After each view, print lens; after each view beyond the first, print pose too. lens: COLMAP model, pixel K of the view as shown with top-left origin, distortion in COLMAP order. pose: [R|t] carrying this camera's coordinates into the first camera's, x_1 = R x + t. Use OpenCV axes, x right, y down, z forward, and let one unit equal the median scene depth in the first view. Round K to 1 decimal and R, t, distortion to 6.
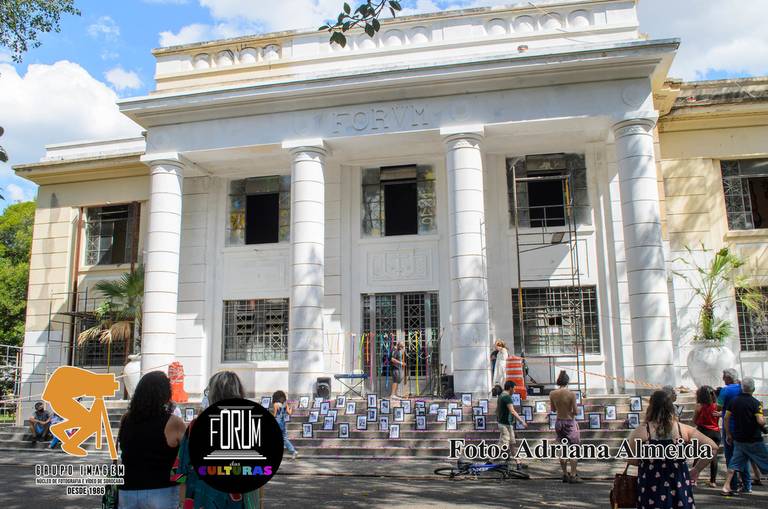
lens RADIAL K [[662.2, 0, 380.4], [0, 662.2, 247.1], [0, 0, 1]] dist [-0.075600, 0.022743]
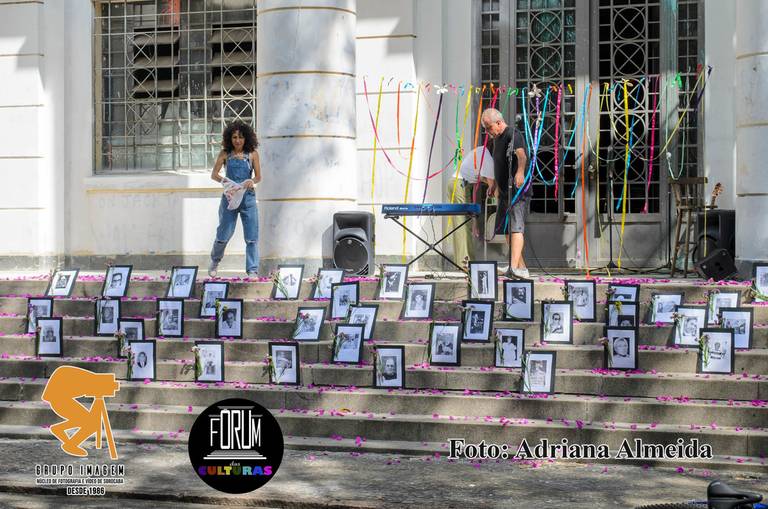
lens RADIAL K [[1586.0, 0, 380.7], [0, 1586.0, 252.9], [0, 0, 1]] dist [0.010442, 0.000000]
pose [[0.990502, 0.013633, -0.136819, 0.039463], [0.015356, 0.977880, 0.208604, 0.041309], [0.136636, -0.208724, 0.968383, 0.176991]]
